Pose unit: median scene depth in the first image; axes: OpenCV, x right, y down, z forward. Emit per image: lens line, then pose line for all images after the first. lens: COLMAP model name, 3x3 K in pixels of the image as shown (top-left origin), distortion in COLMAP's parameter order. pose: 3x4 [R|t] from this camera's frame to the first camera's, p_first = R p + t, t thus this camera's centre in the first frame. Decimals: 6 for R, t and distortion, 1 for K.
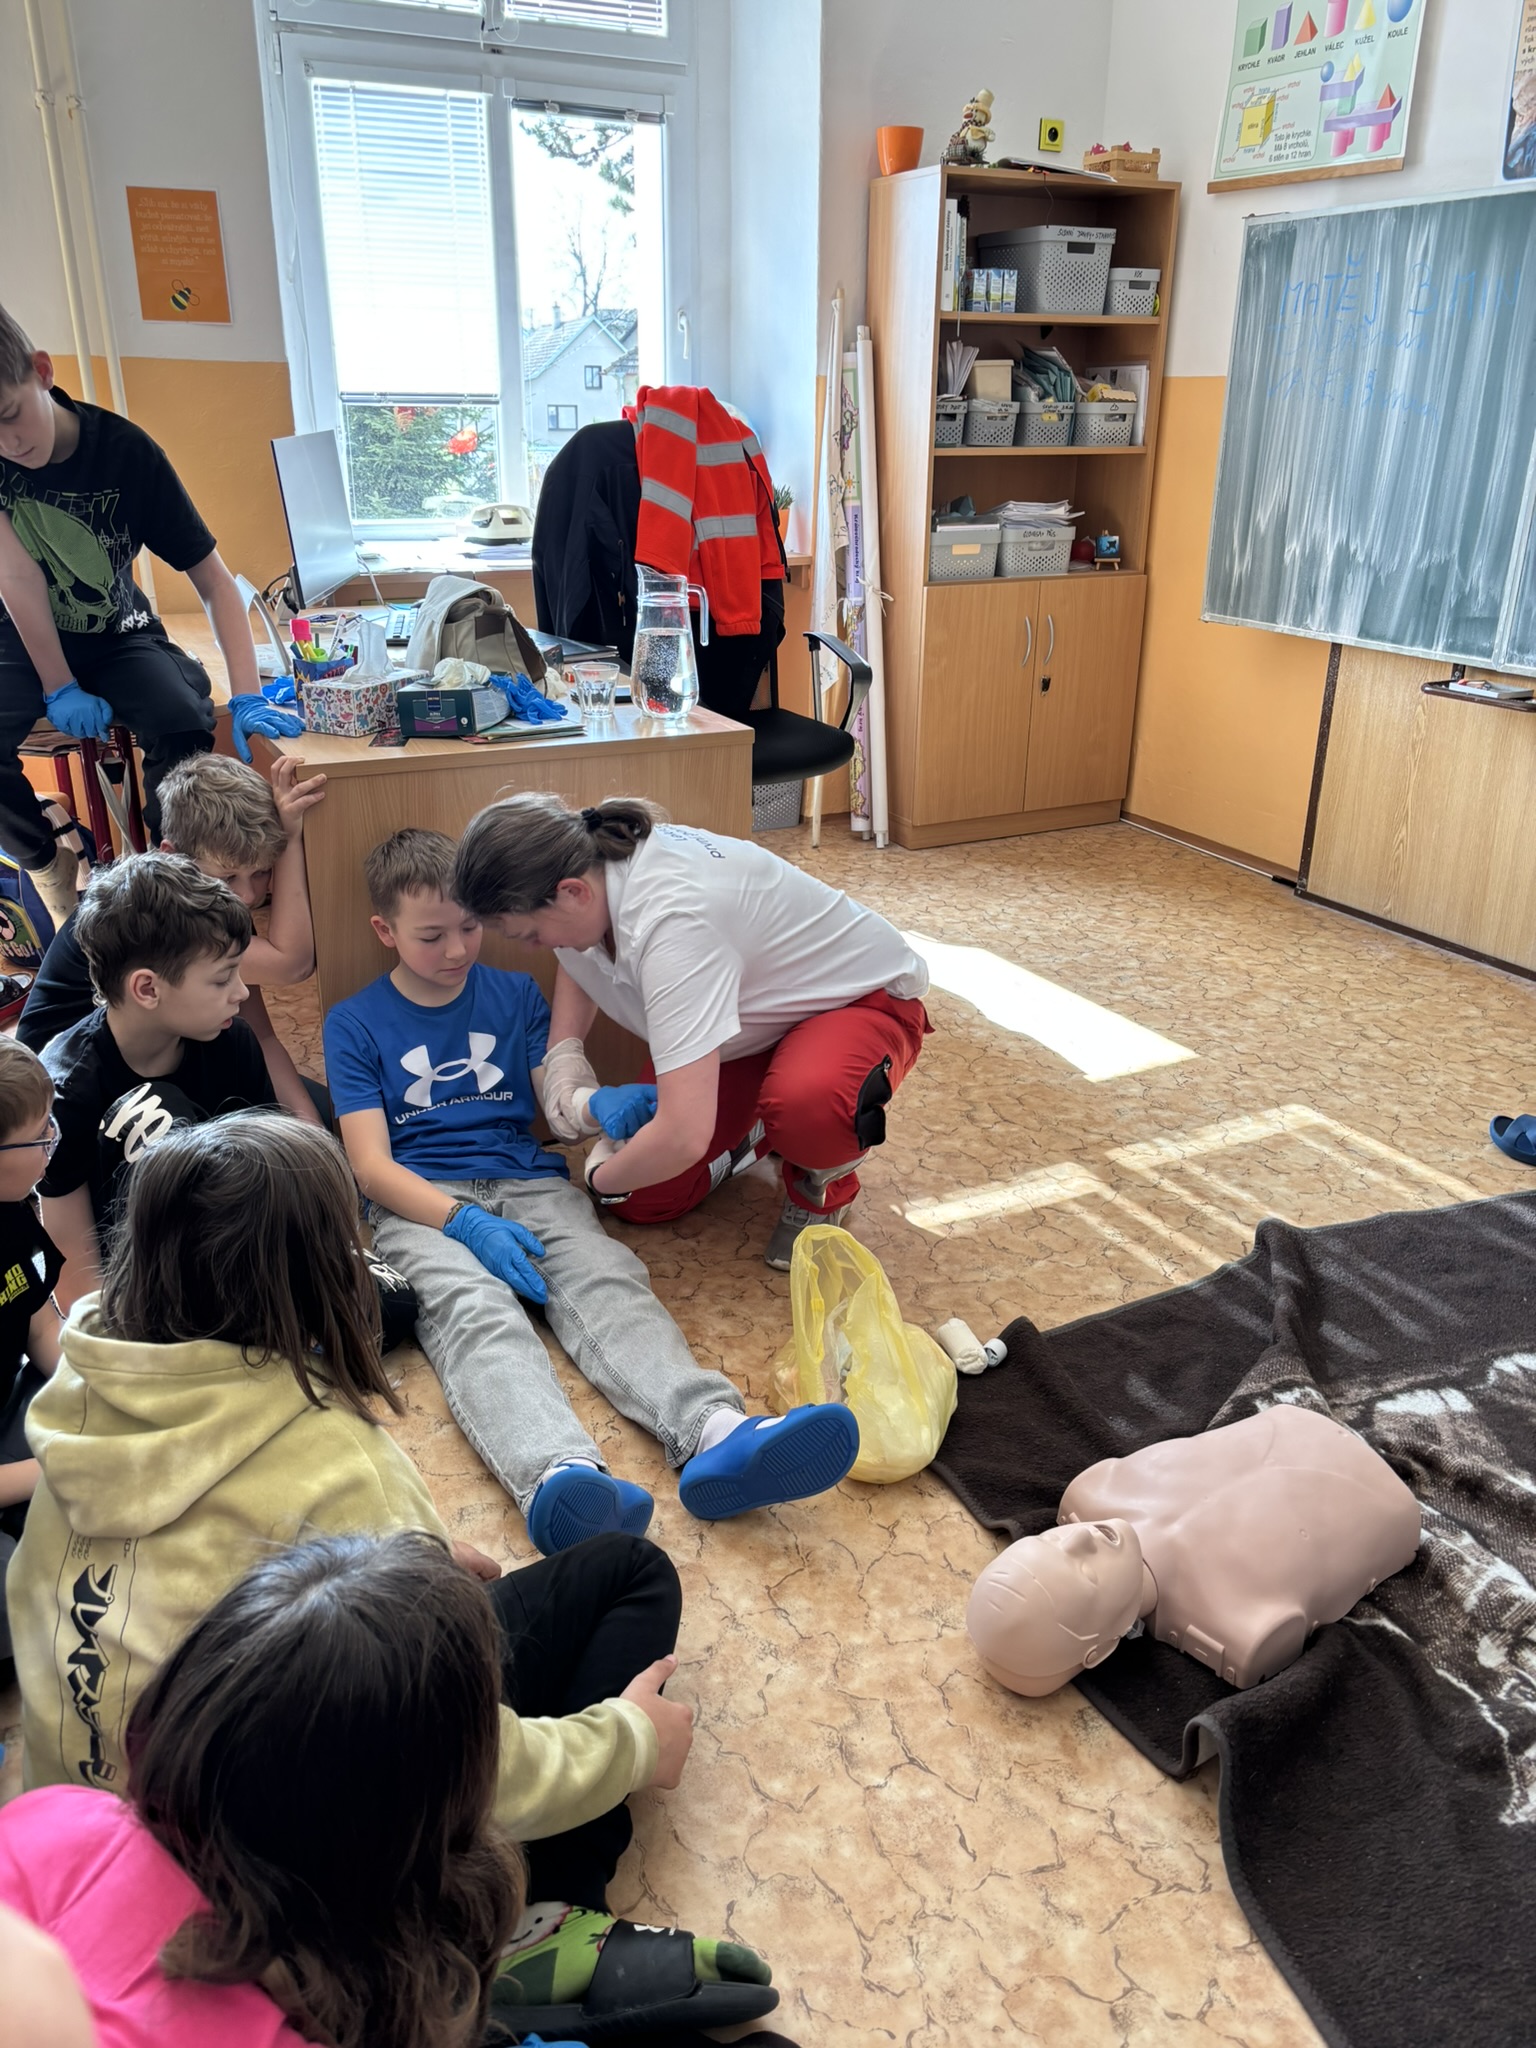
lens RADIAL K [[1522.6, 0, 802.7], [0, 1522.6, 1028.7], [0, 0, 1]] dist [0.045362, -0.048188]
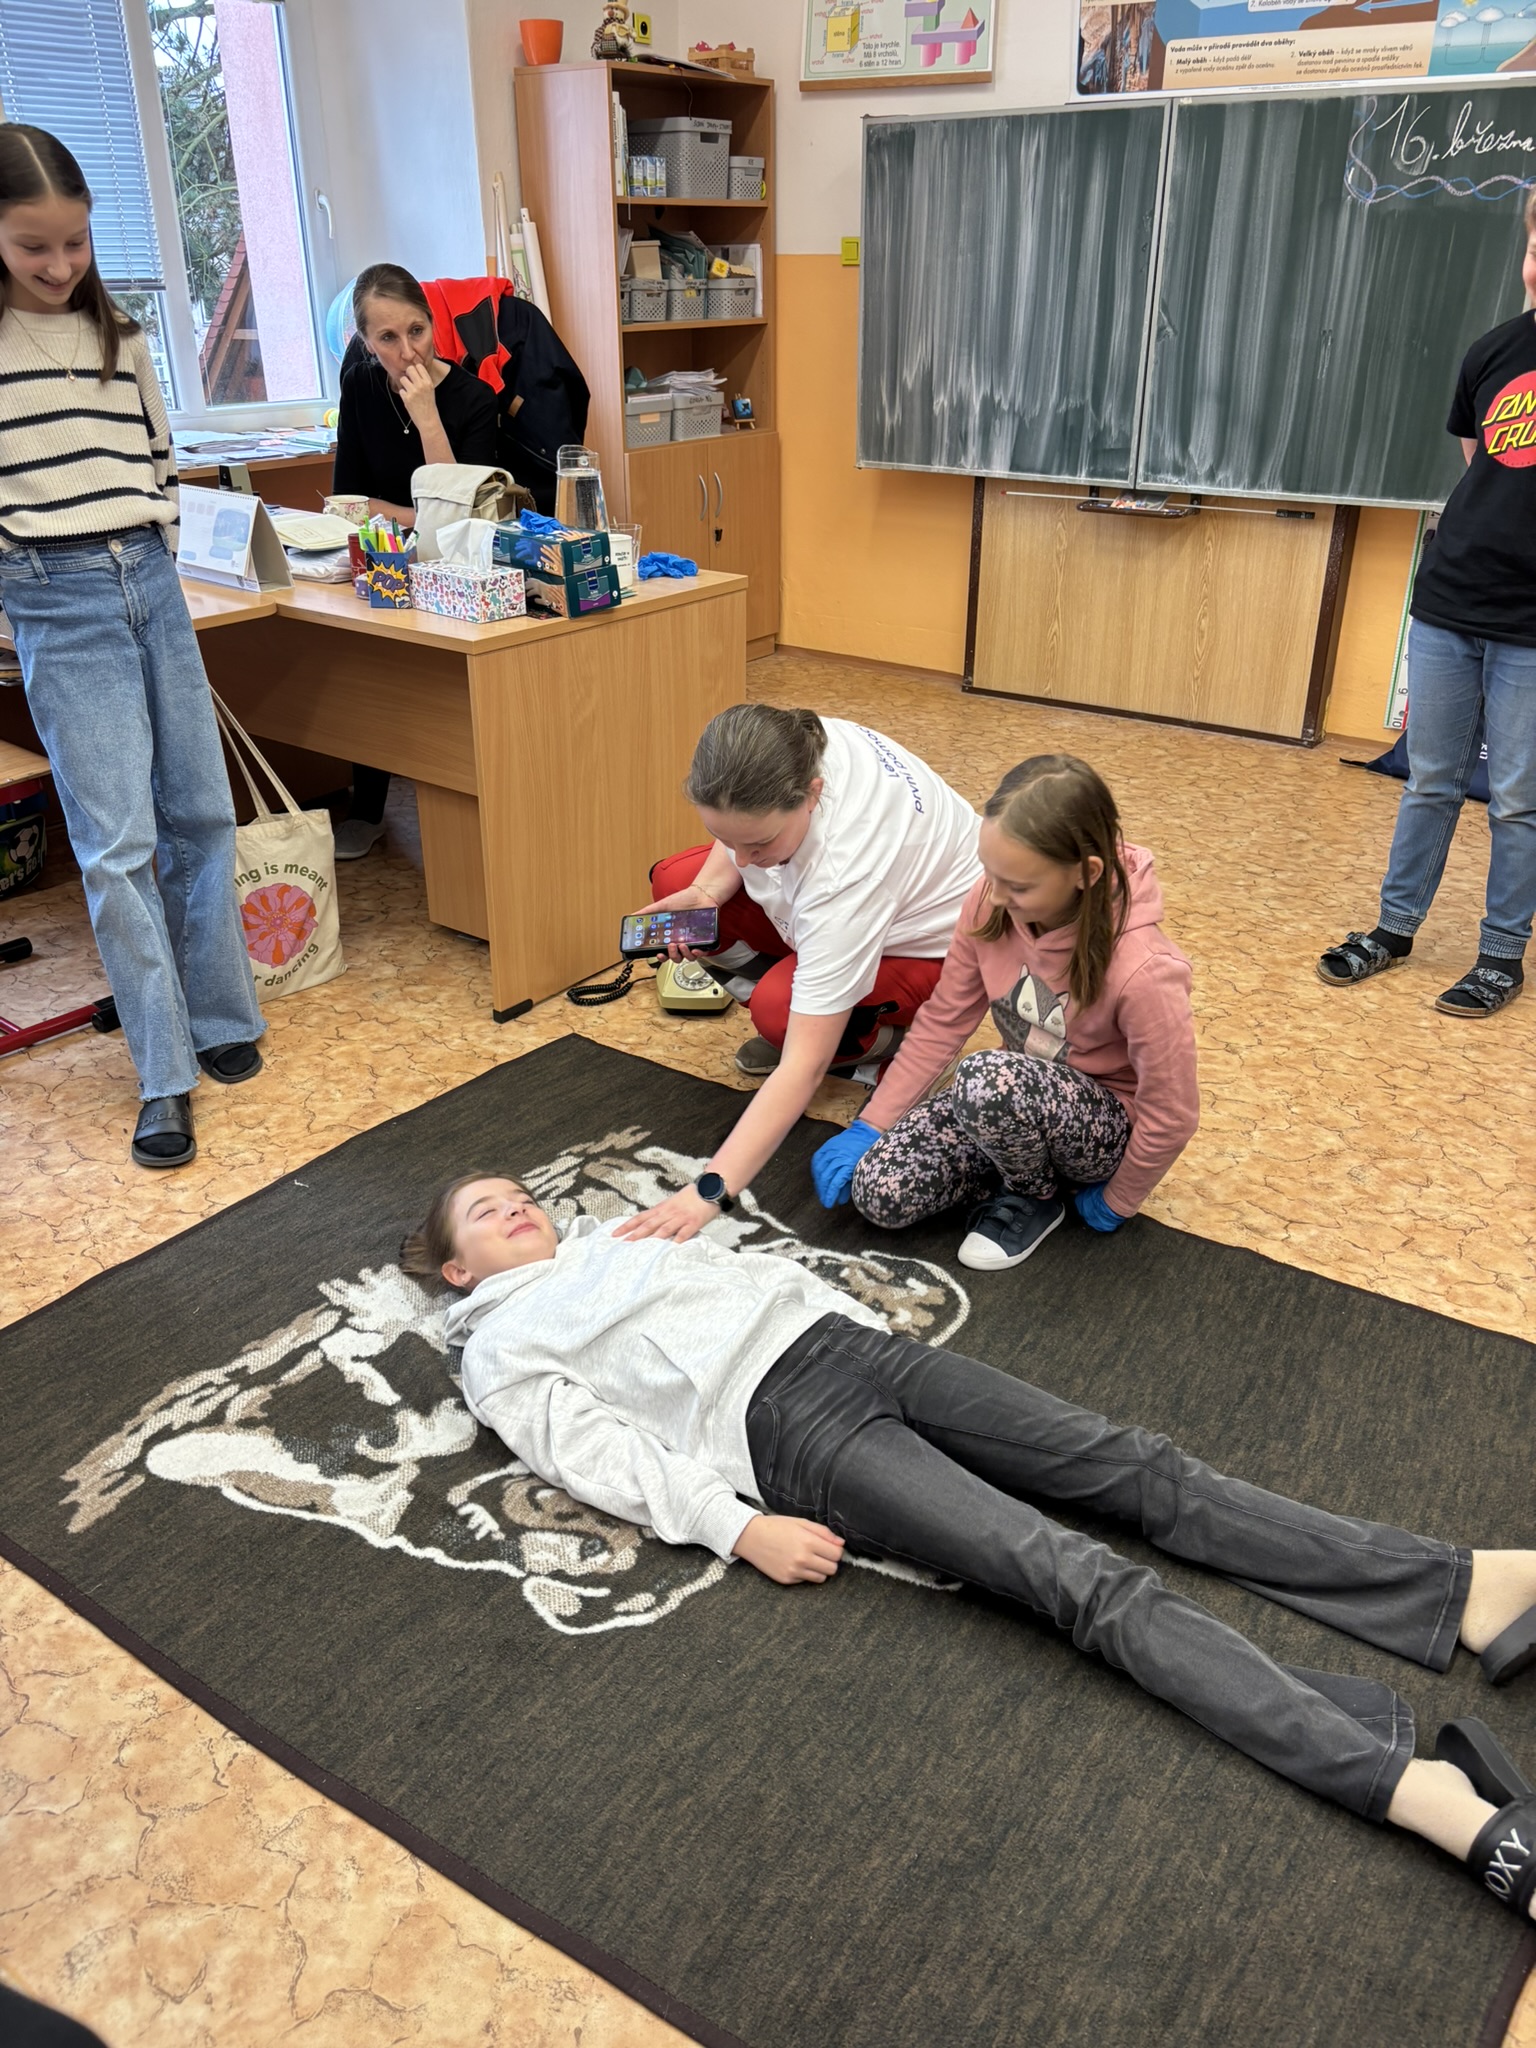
lens RADIAL K [[1522.6, 0, 759.1], [0, 1522.6, 1014.5], [0, 0, 1]] dist [0.045362, -0.048188]
pose [[0.901122, -0.204126, 0.382508, -0.368445], [0.176606, 0.978541, 0.106147, 0.008436], [-0.395967, -0.028098, 0.917835, -0.071804]]
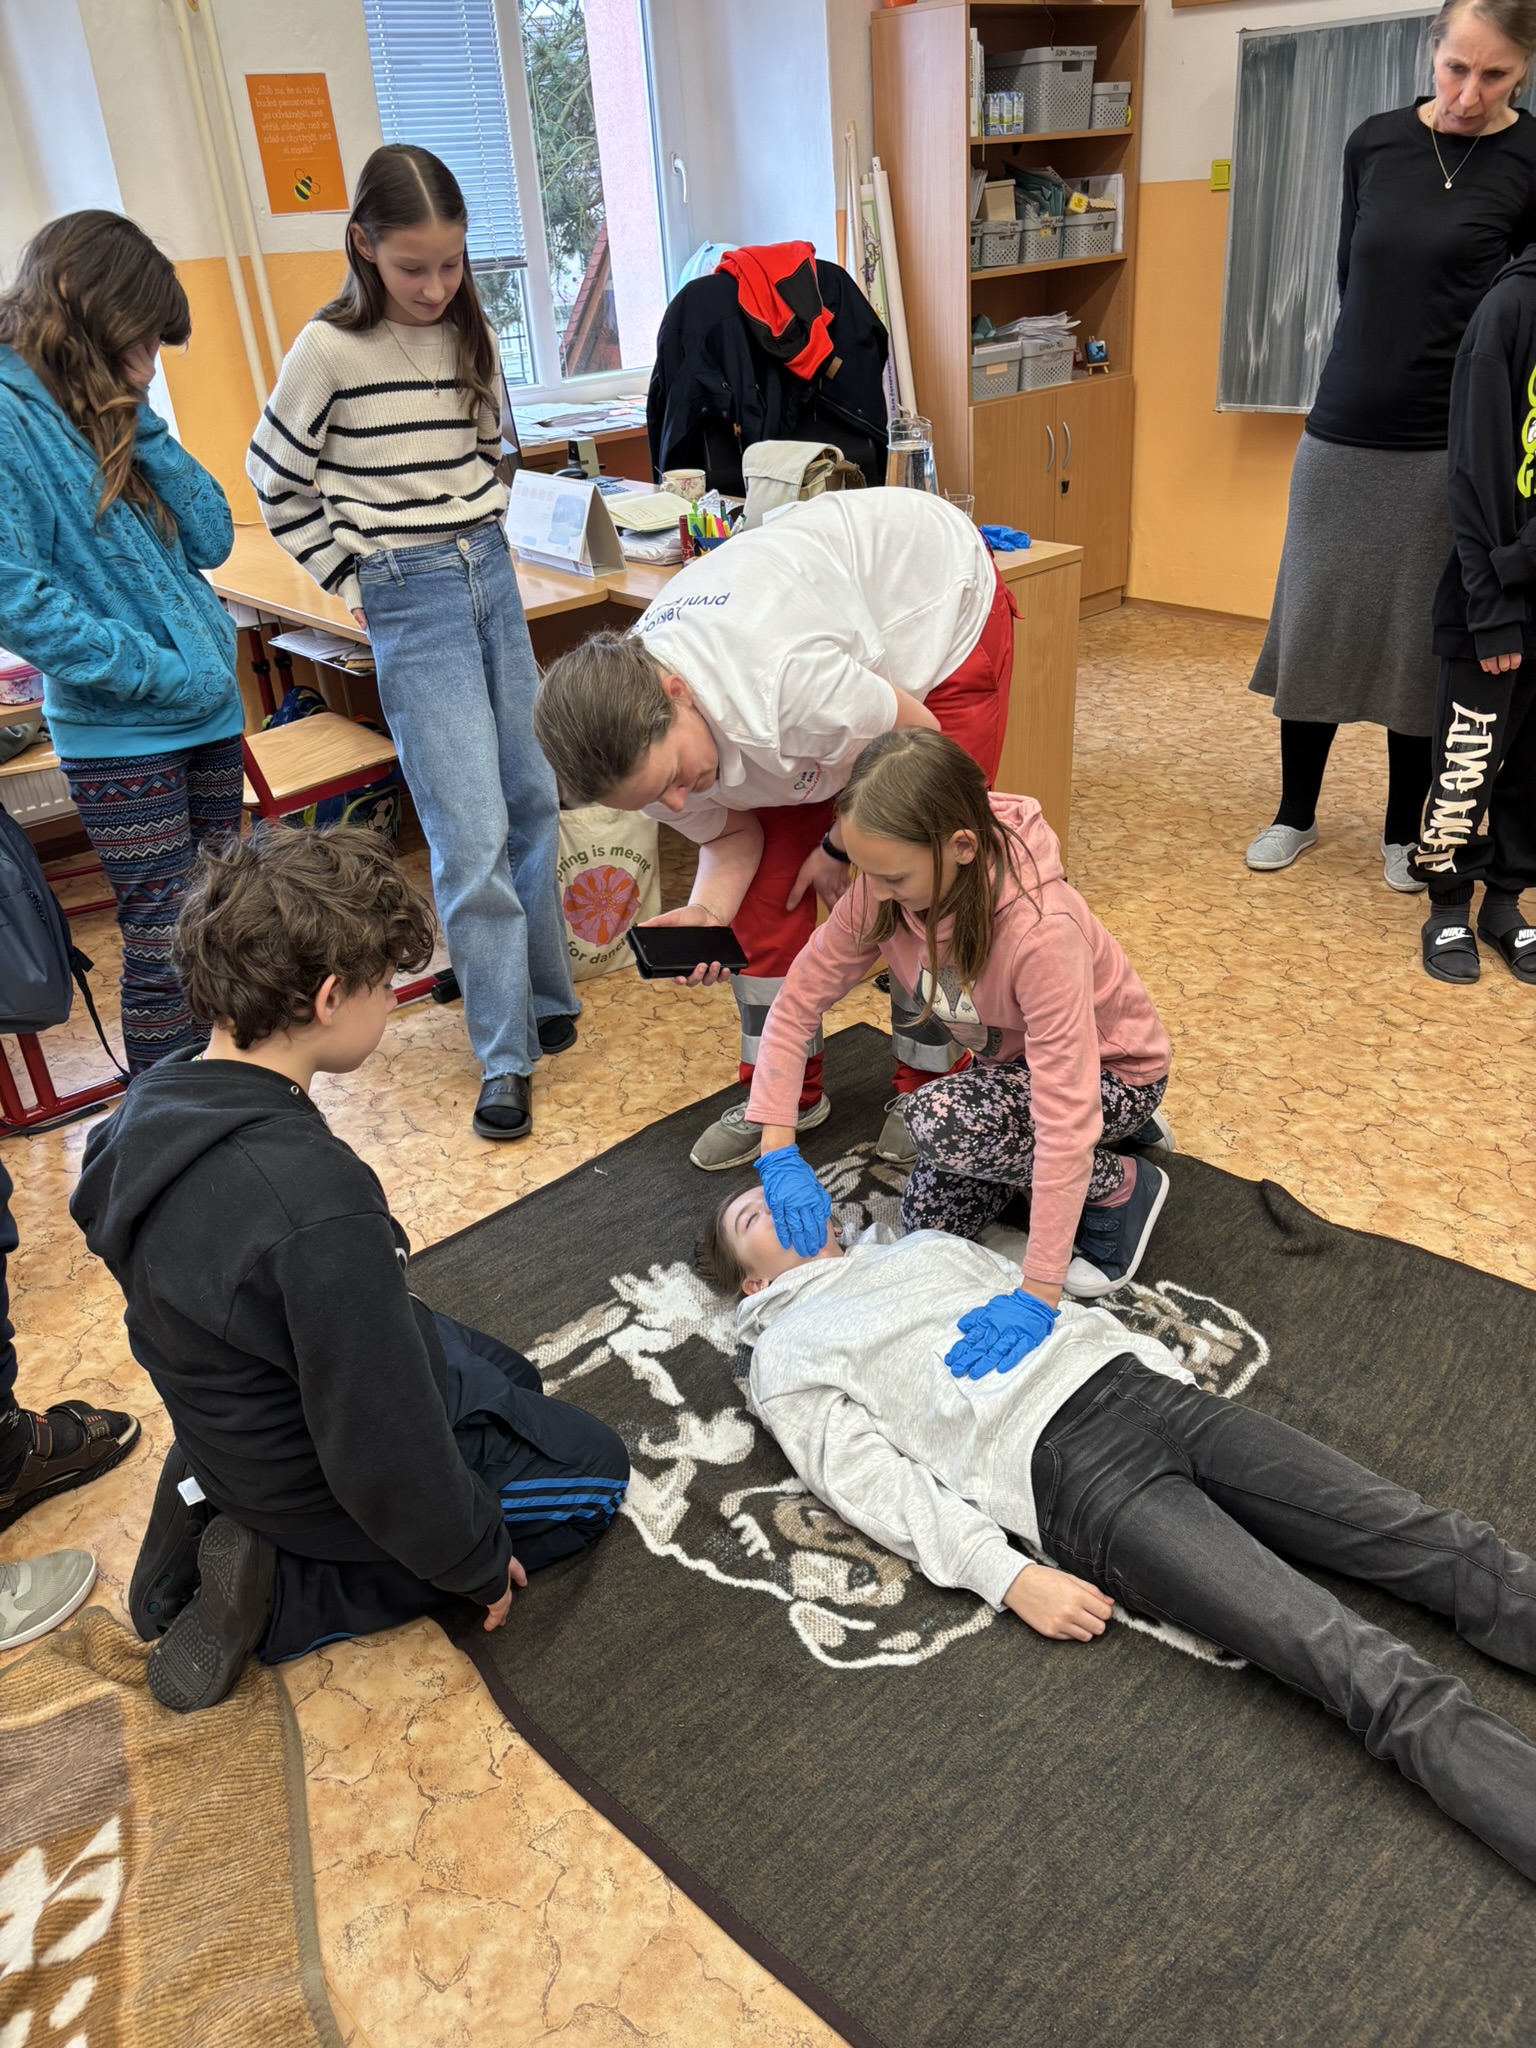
lens RADIAL K [[1522.6, 0, 789.9], [0, 1522.6, 1012.2], [0, 0, 1]] dist [0.045362, -0.048188]
pose [[0.965745, -0.181152, 0.185795, -0.346609], [0.162342, 0.980355, 0.112020, -0.013852], [-0.202438, -0.078020, 0.976182, -0.063876]]
